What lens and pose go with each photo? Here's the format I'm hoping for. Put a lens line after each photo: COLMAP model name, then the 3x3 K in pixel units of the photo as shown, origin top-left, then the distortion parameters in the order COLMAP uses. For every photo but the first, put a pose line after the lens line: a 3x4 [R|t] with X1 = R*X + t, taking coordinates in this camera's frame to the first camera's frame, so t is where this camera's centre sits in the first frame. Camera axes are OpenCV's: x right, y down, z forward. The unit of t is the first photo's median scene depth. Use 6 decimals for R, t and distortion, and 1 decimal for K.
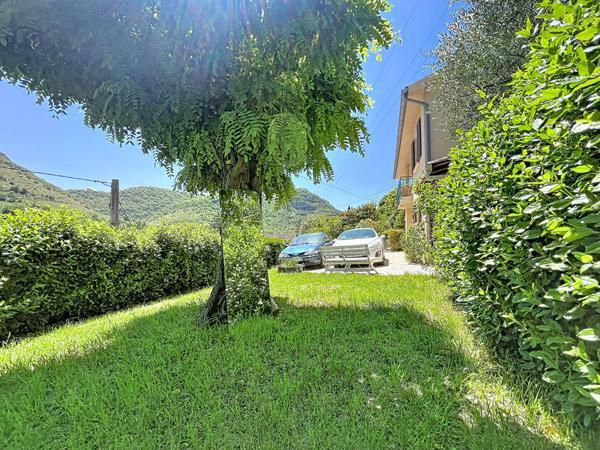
lens RADIAL K [[261.7, 0, 300.0], [0, 261.7, 225.0], [0, 0, 1]] dist [-0.000780, -0.000067]
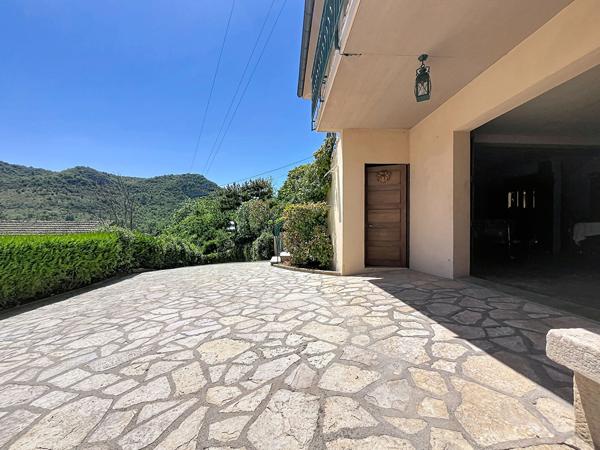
lens RADIAL K [[261.7, 0, 300.0], [0, 261.7, 225.0], [0, 0, 1]] dist [-0.000780, -0.000067]
pose [[0.931563, 0.005509, 0.363539, 0.201860], [-0.017195, 0.999434, 0.028916, 0.029614], [-0.363174, -0.033188, 0.931130, 0.581650]]
